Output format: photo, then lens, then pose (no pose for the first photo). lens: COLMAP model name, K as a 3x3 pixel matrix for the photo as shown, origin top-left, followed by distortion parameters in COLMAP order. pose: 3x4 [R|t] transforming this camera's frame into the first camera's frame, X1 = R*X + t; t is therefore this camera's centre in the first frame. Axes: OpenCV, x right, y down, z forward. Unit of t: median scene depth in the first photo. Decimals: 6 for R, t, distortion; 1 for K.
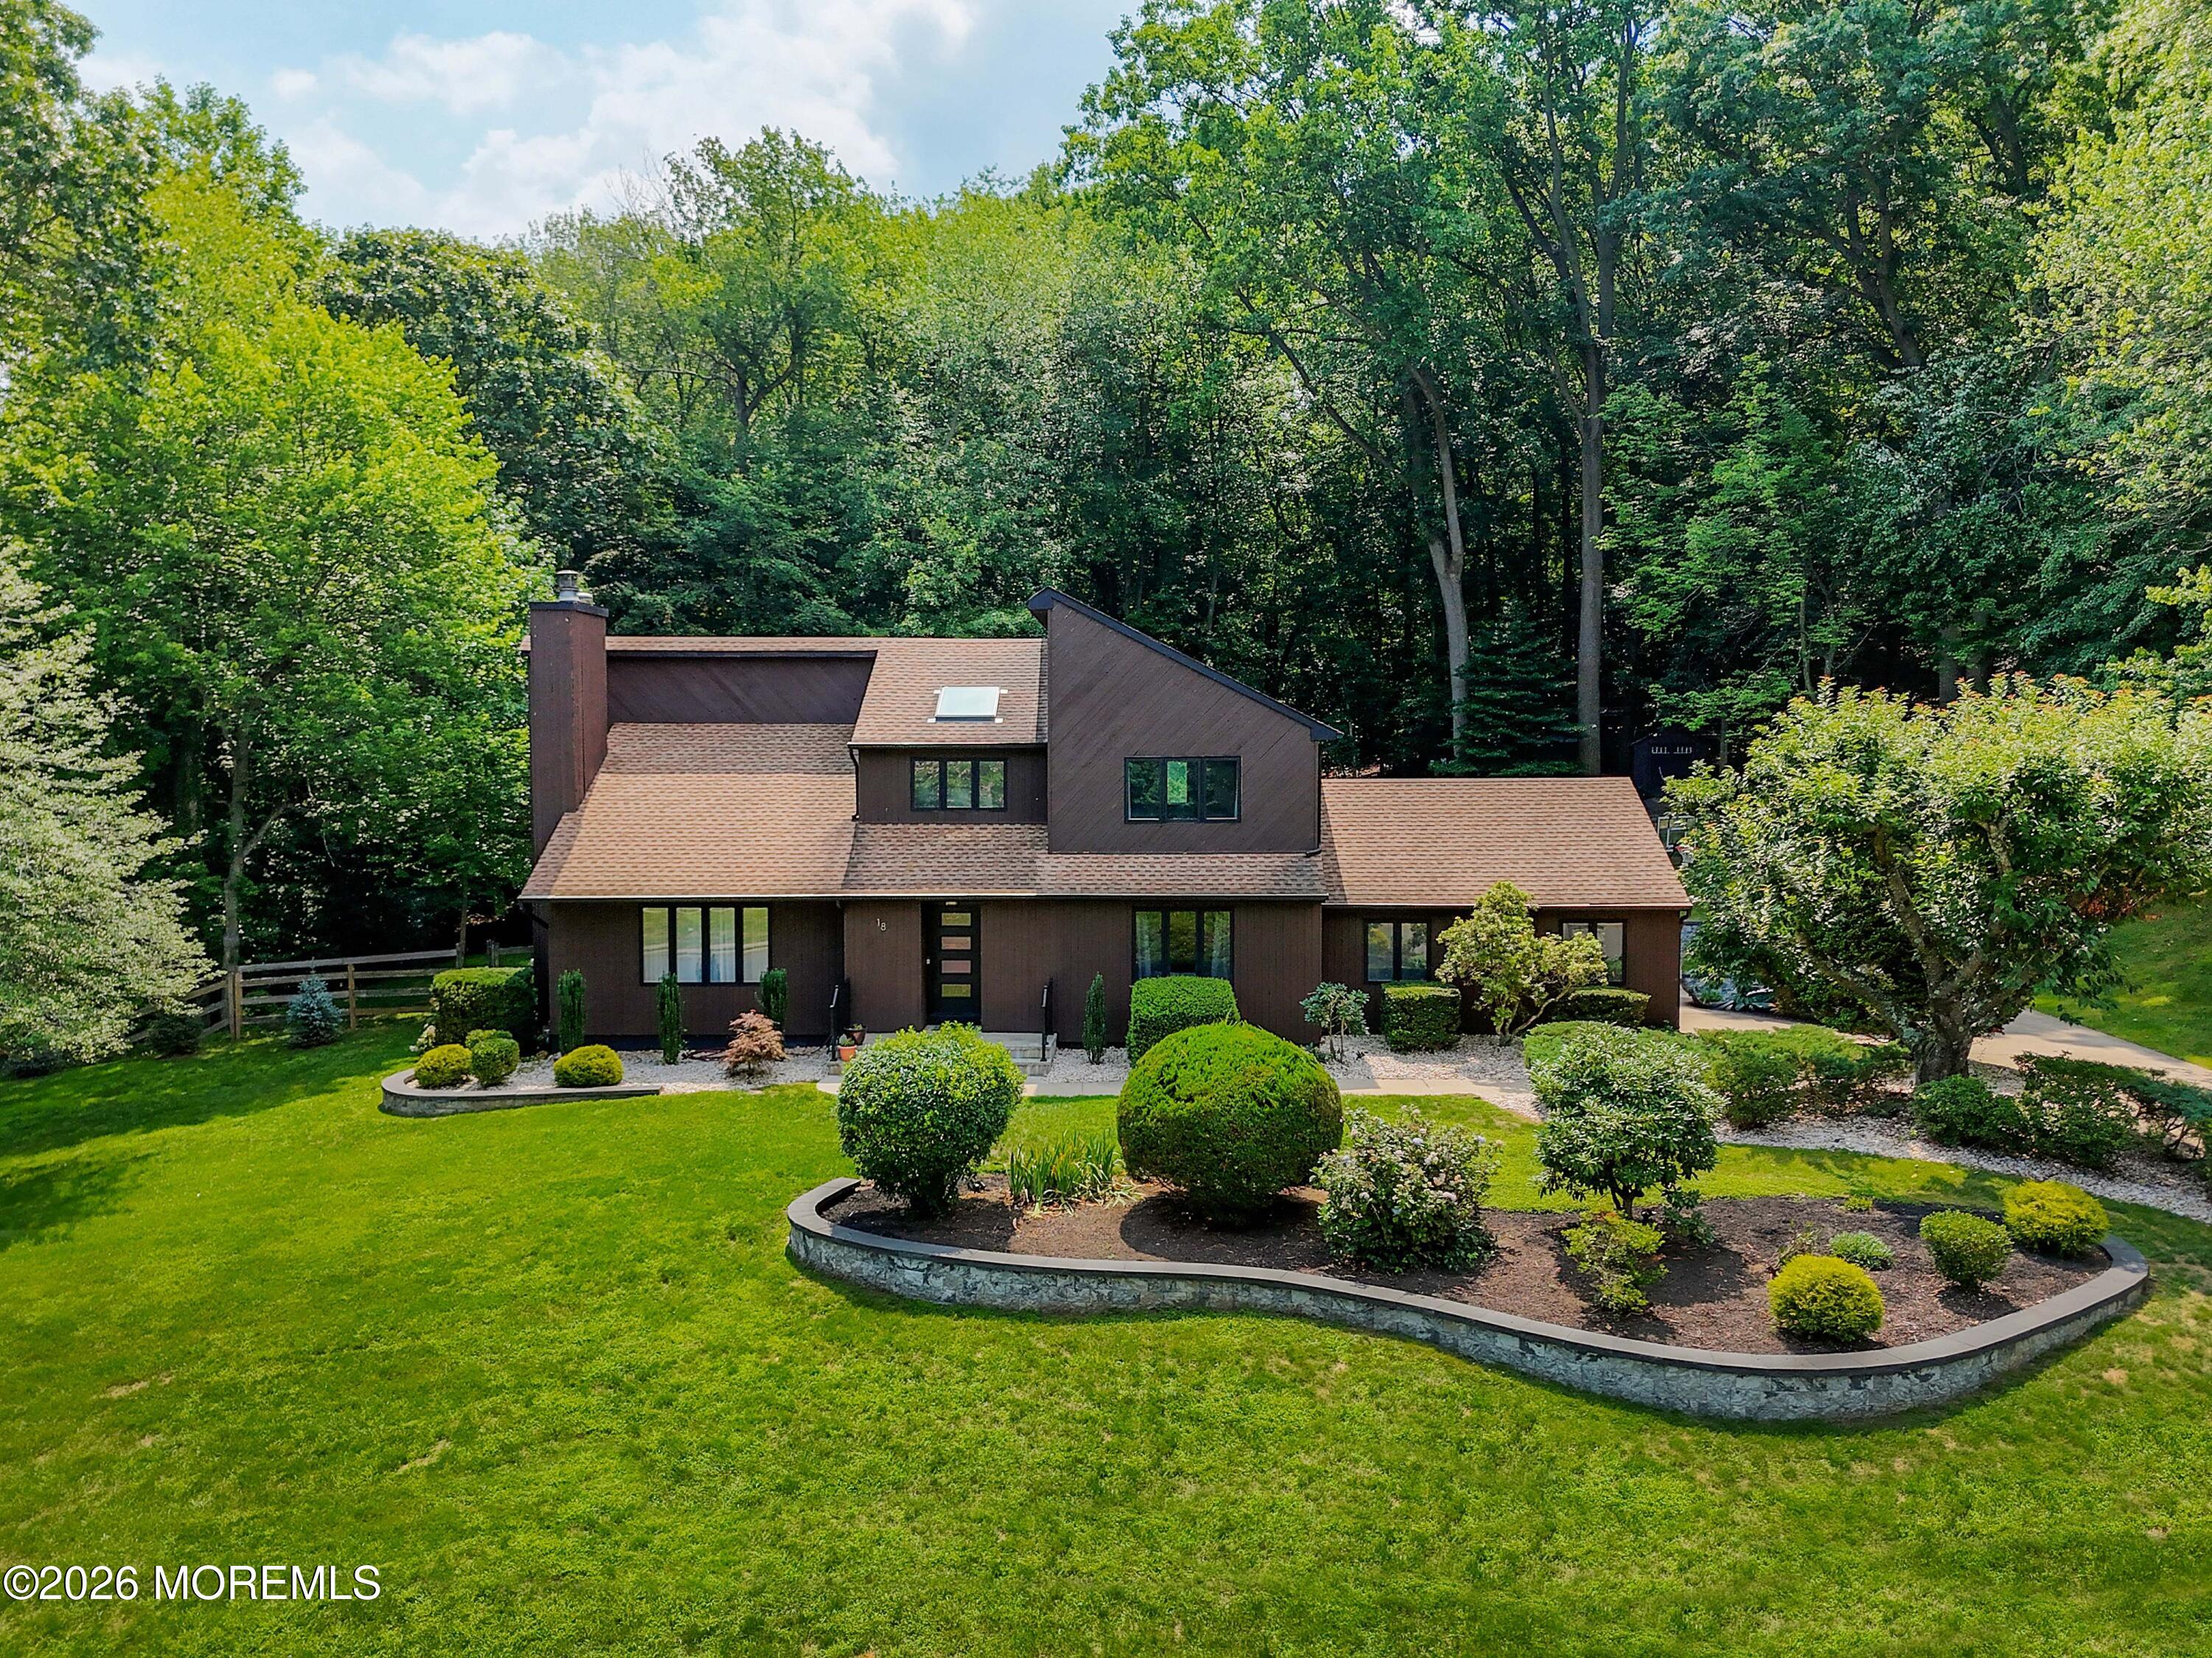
lens RADIAL K [[1639.1, 0, 1095.1], [0, 1639.1, 820.4], [0, 0, 1]] dist [0.088114, -0.088807]
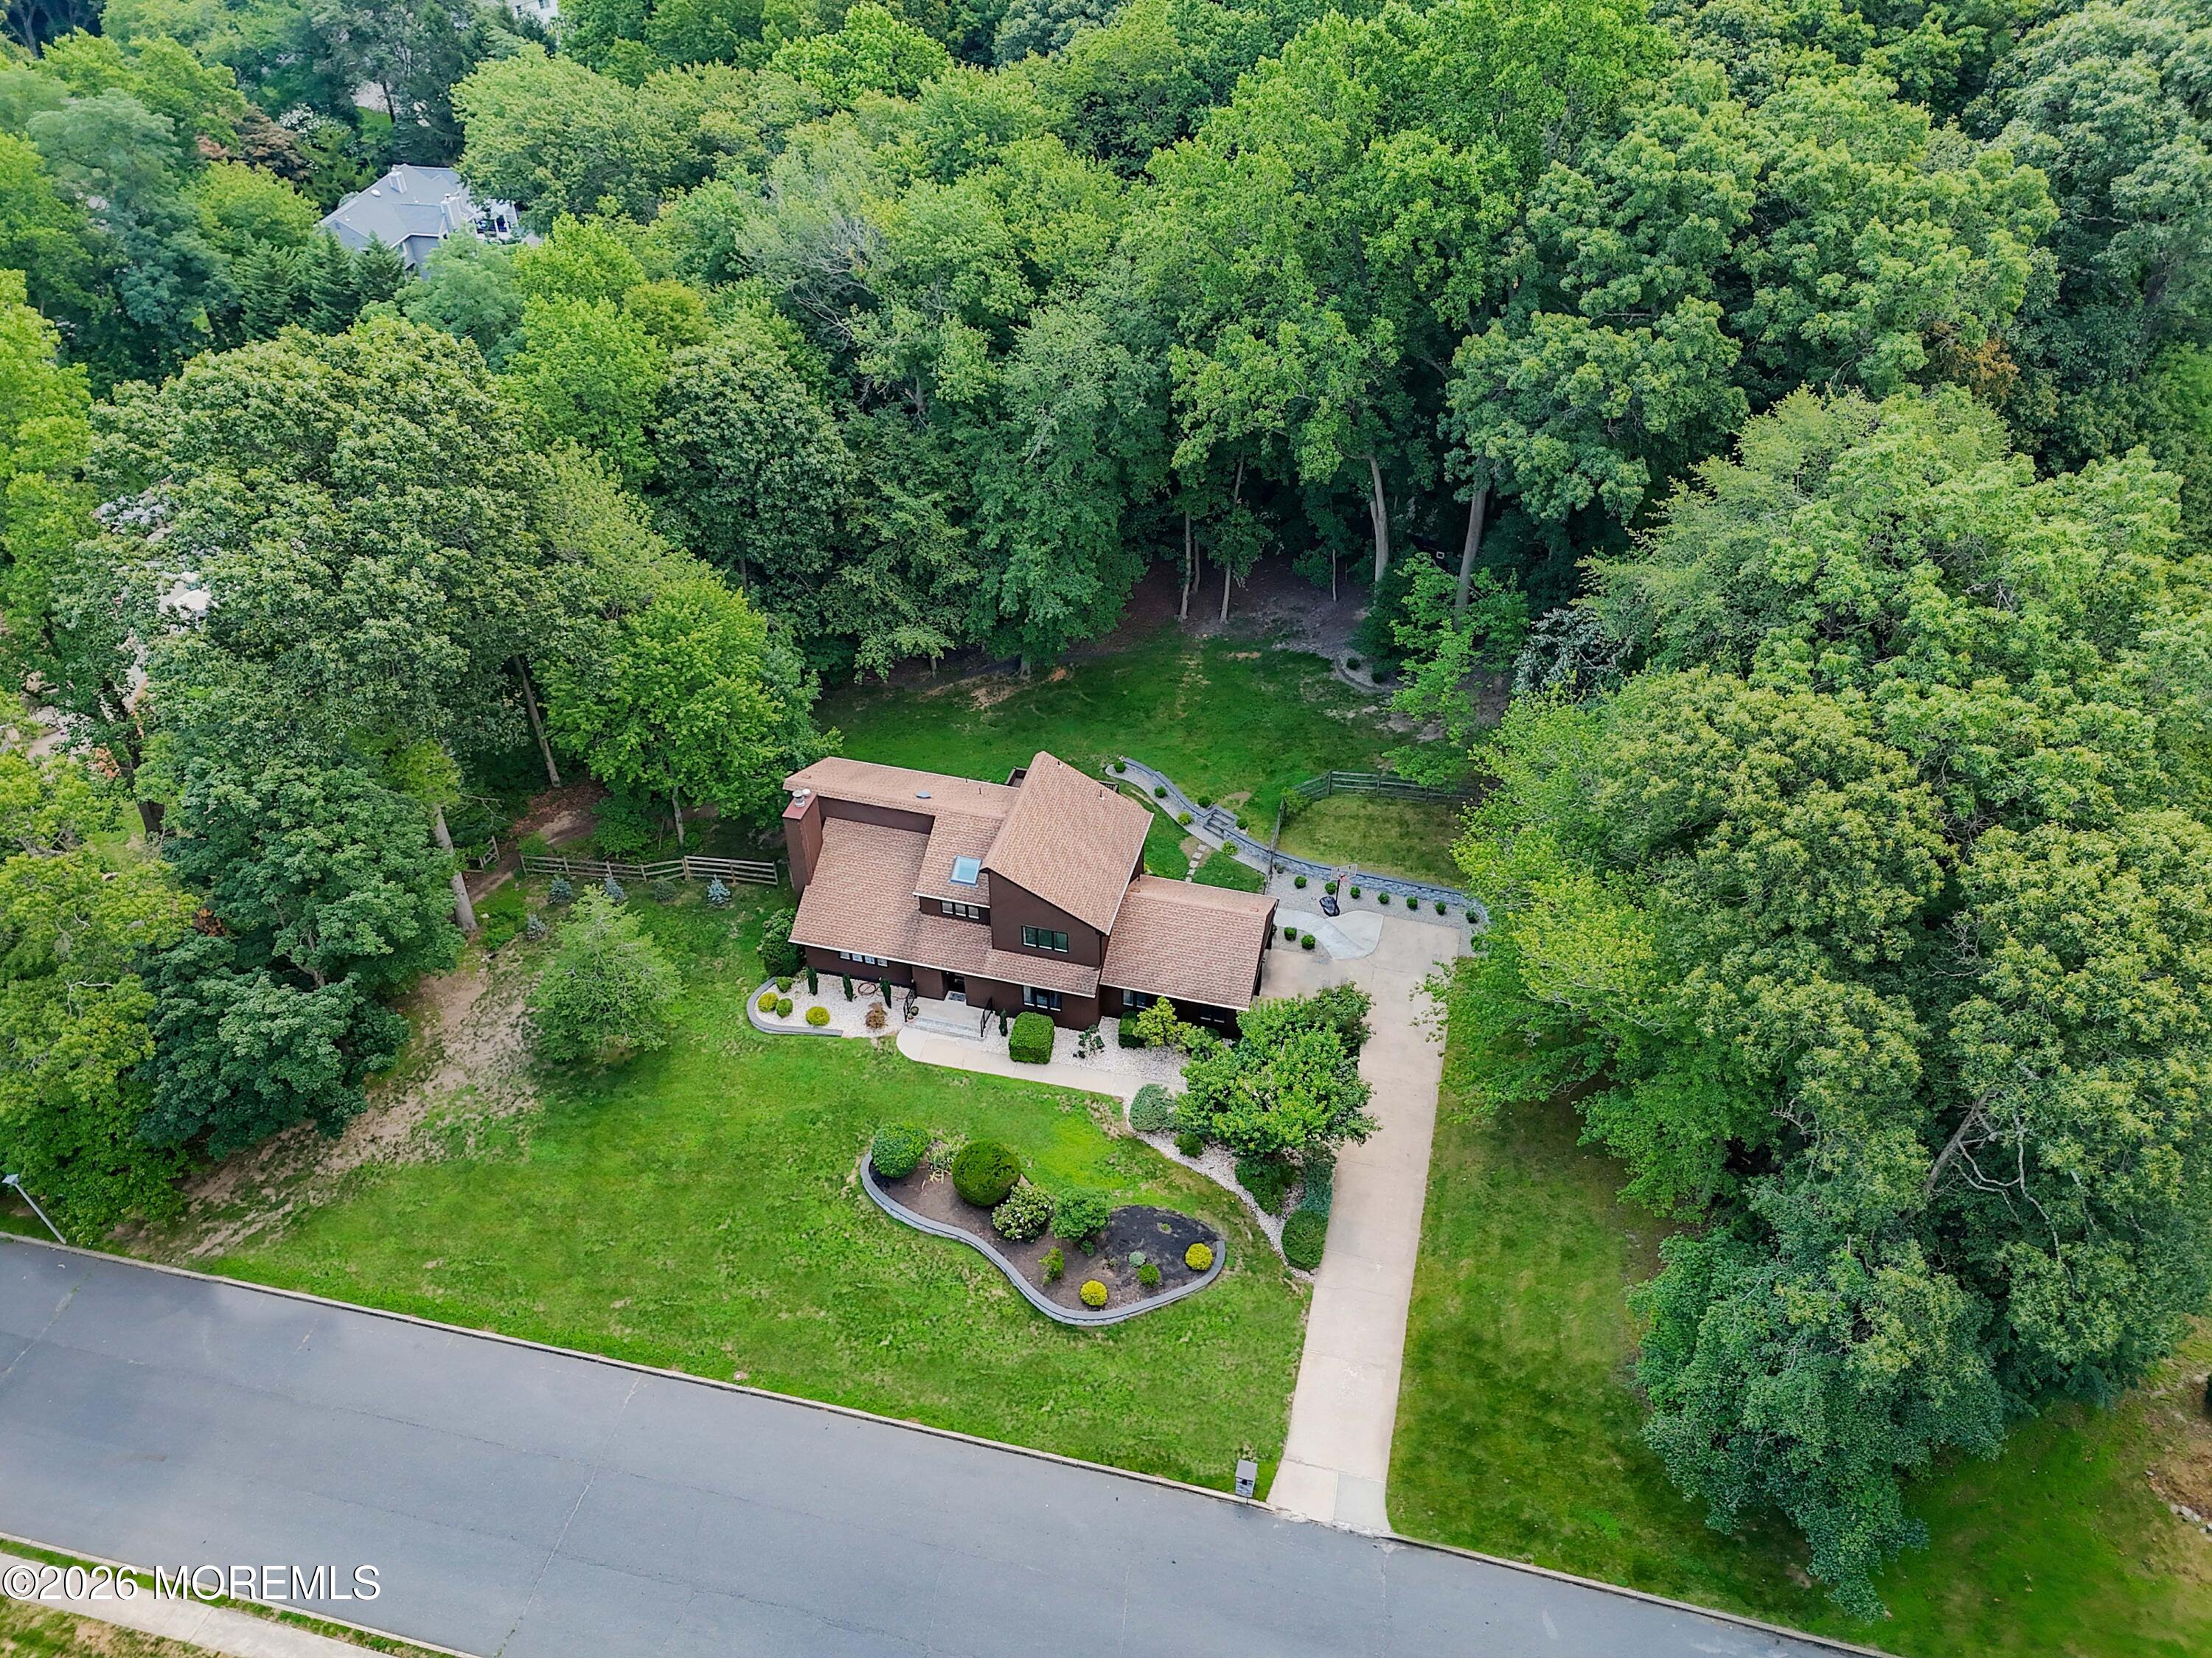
lens RADIAL K [[1638.7, 0, 1106.0], [0, 1638.7, 829.0], [0, 0, 1]] dist [0.084478, -0.077139]
pose [[0.973481, 0.143677, -0.178021, 0.578722], [-0.009673, 0.803328, 0.595458, -1.677061], [0.228563, -0.577945, 0.783415, -0.809886]]
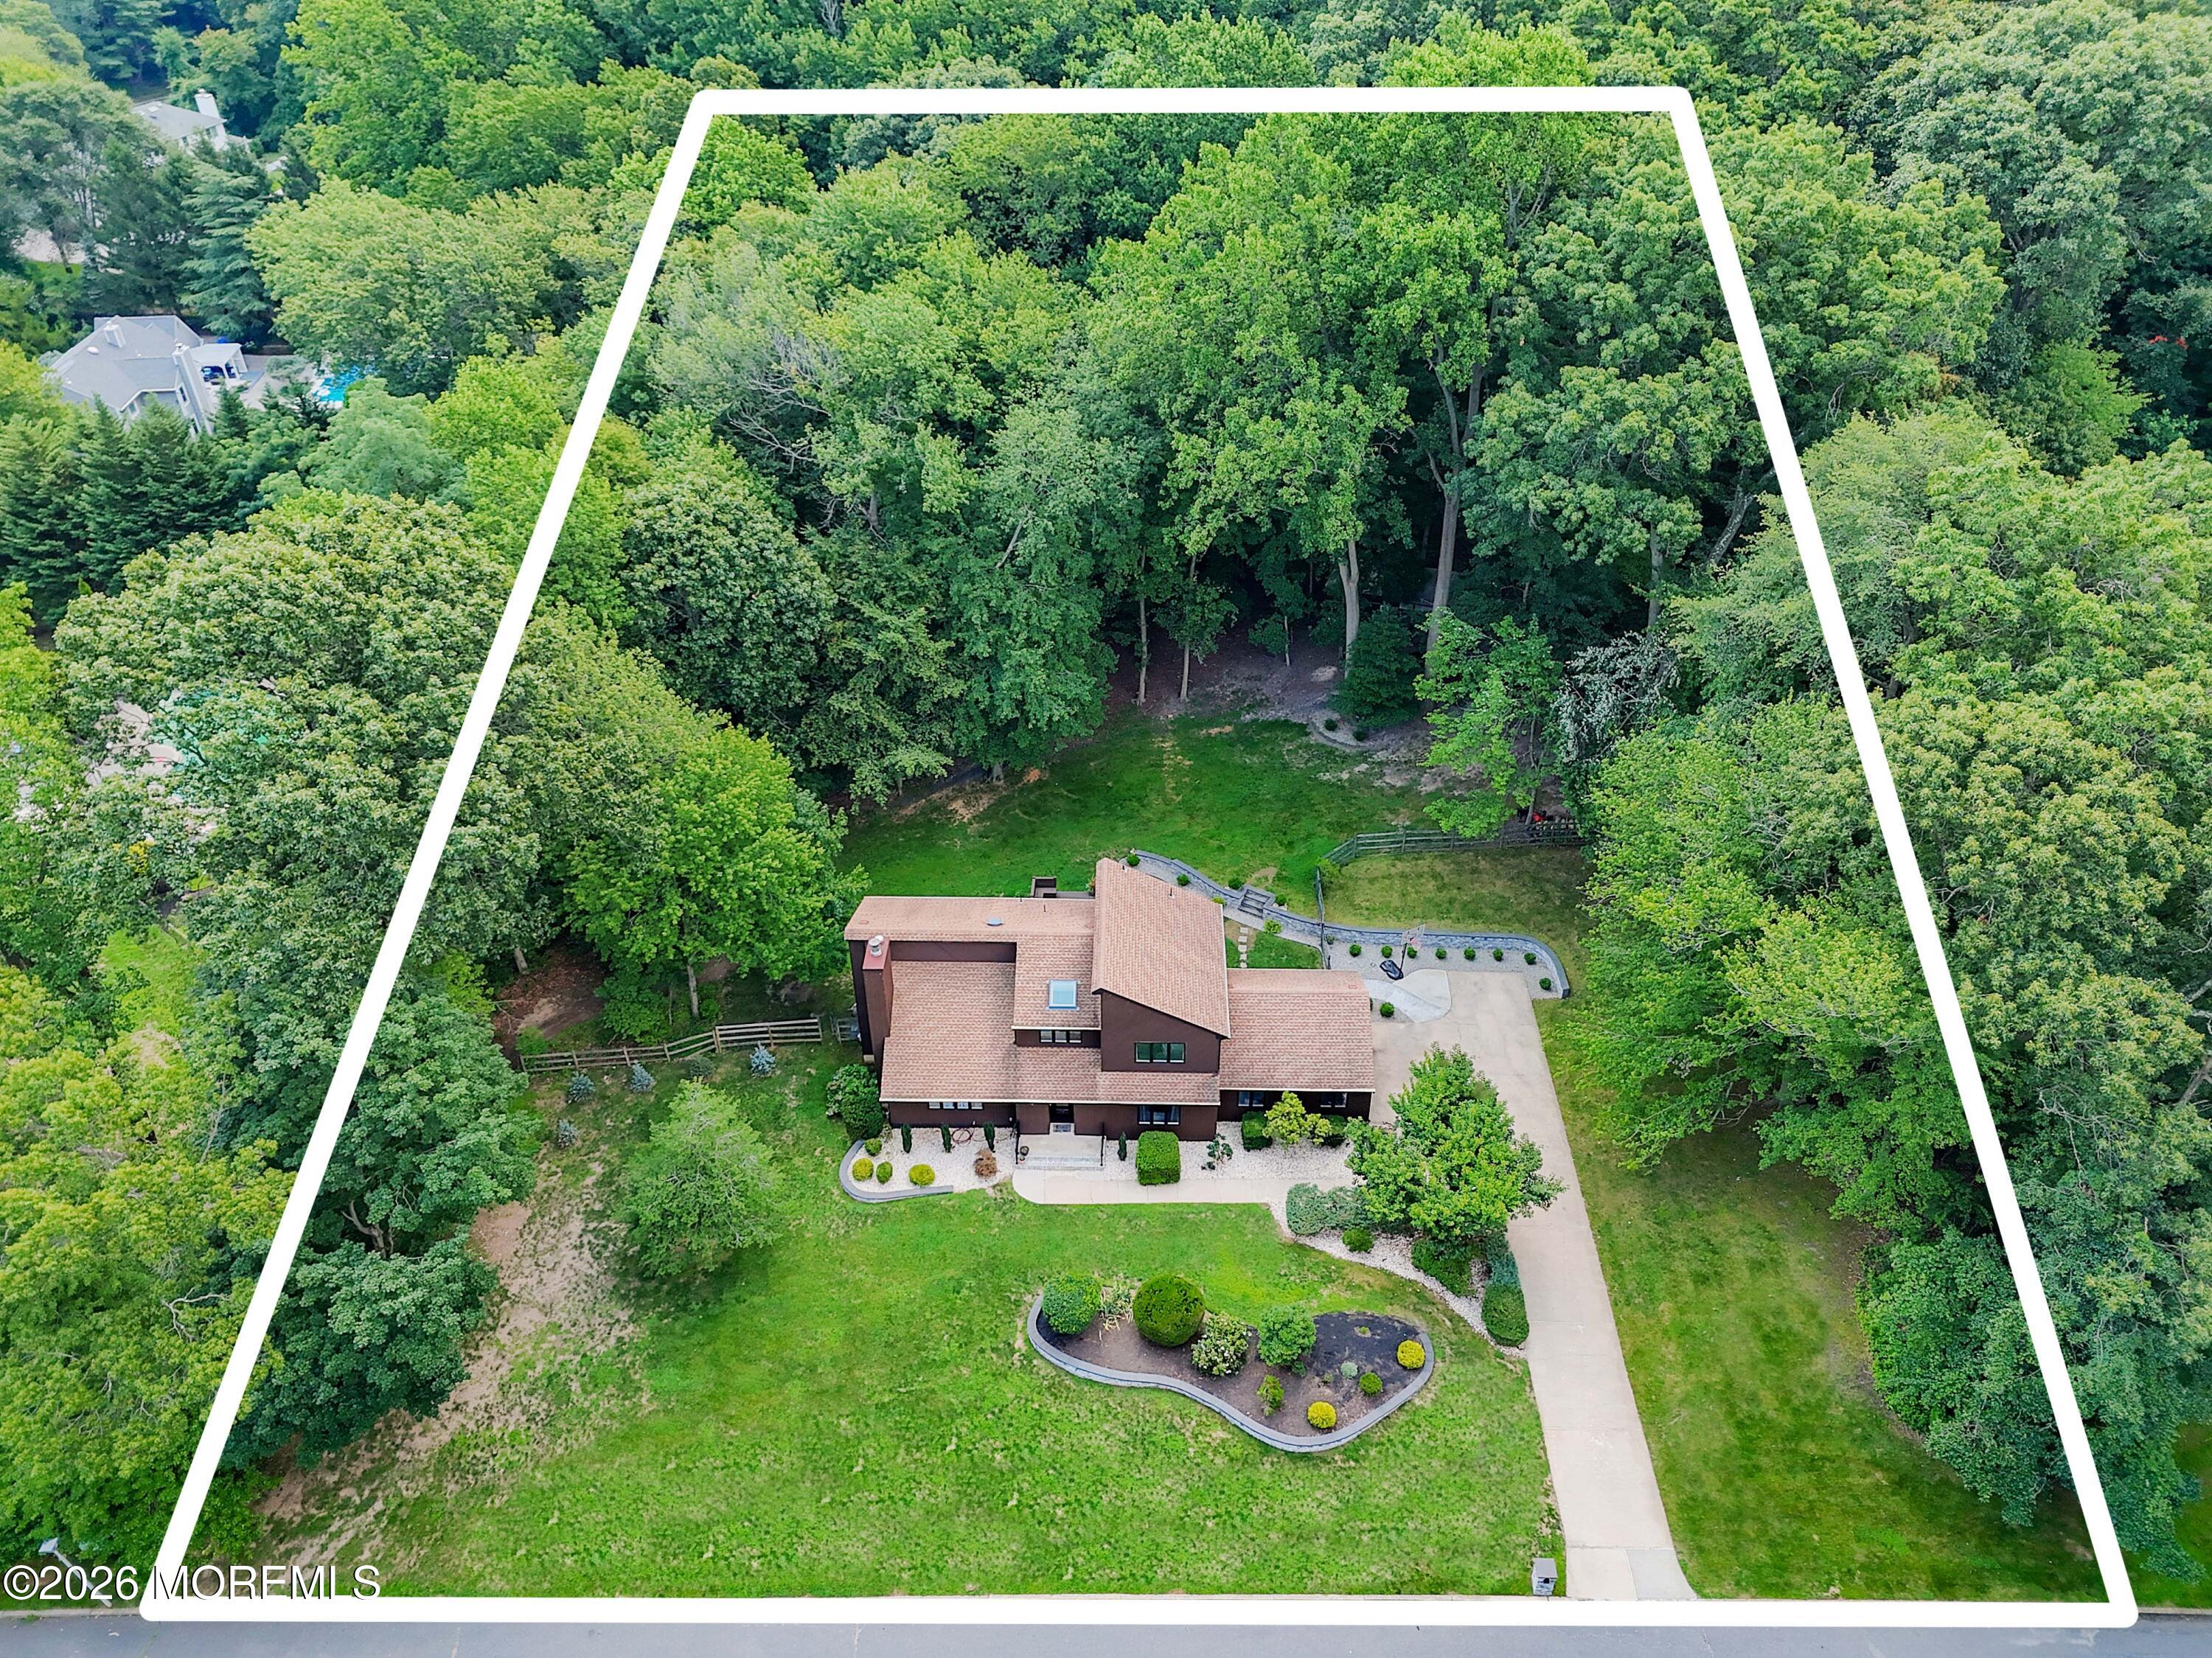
lens RADIAL K [[1638.7, 0, 1106.0], [0, 1638.7, 829.0], [0, 0, 1]] dist [0.084478, -0.077139]
pose [[0.999978, -0.006608, 0.000607, -0.023218], [0.005115, 0.825897, 0.563797, -1.678444], [-0.004227, -0.563782, 0.825913, -0.768878]]
